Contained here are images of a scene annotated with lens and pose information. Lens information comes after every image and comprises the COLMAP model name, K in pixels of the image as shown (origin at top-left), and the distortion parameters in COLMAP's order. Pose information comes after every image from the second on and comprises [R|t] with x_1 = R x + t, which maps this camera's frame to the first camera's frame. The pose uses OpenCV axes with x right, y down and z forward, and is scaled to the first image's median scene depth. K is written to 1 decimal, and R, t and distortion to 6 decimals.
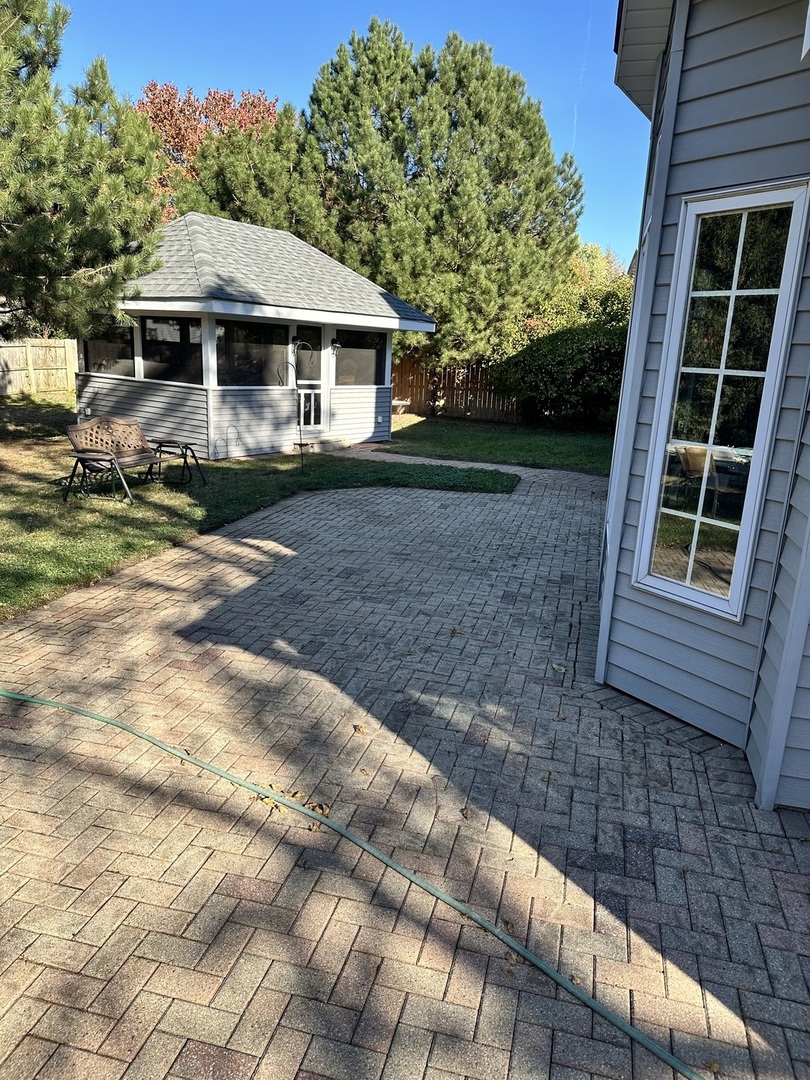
lens RADIAL K [[751.9, 0, 405.0], [0, 751.9, 540.0], [0, 0, 1]] dist [-0.021393, -0.001037]
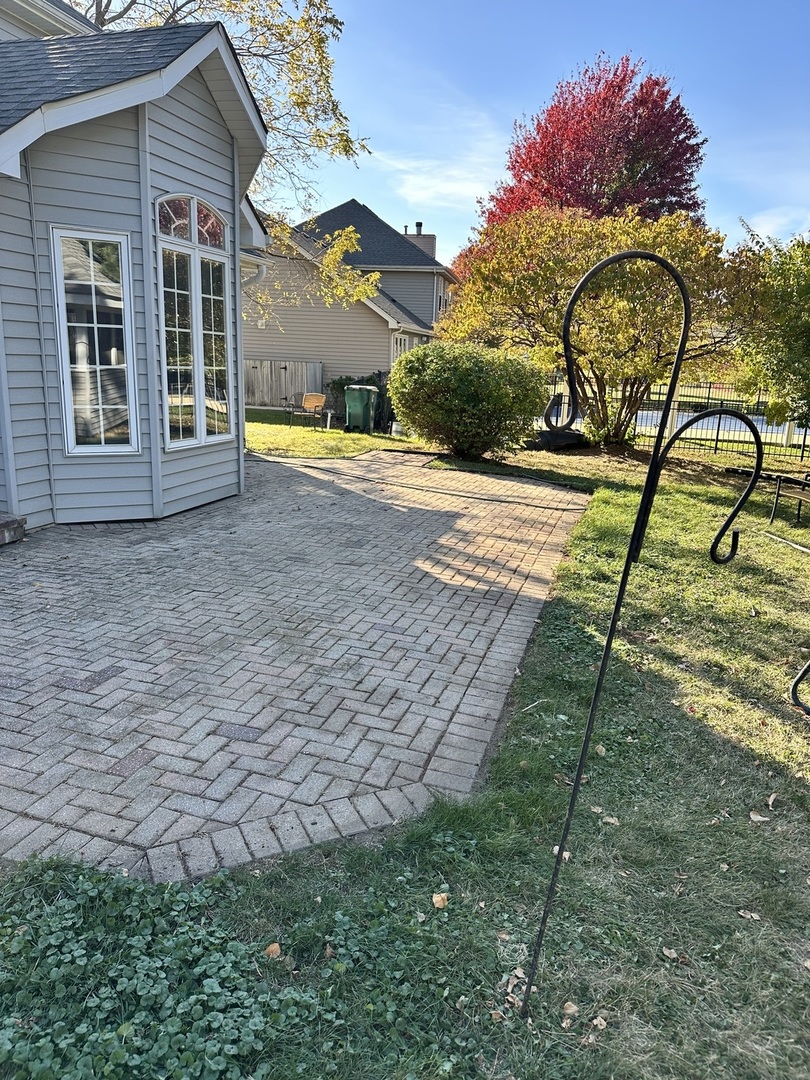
lens RADIAL K [[751.9, 0, 405.0], [0, 751.9, 540.0], [0, 0, 1]] dist [-0.021393, -0.001037]
pose [[-0.993373, -0.110098, 0.032980, -0.150944], [-0.081458, 0.876880, 0.473758, -0.406515], [-0.081079, 0.467932, -0.880038, 1.669950]]
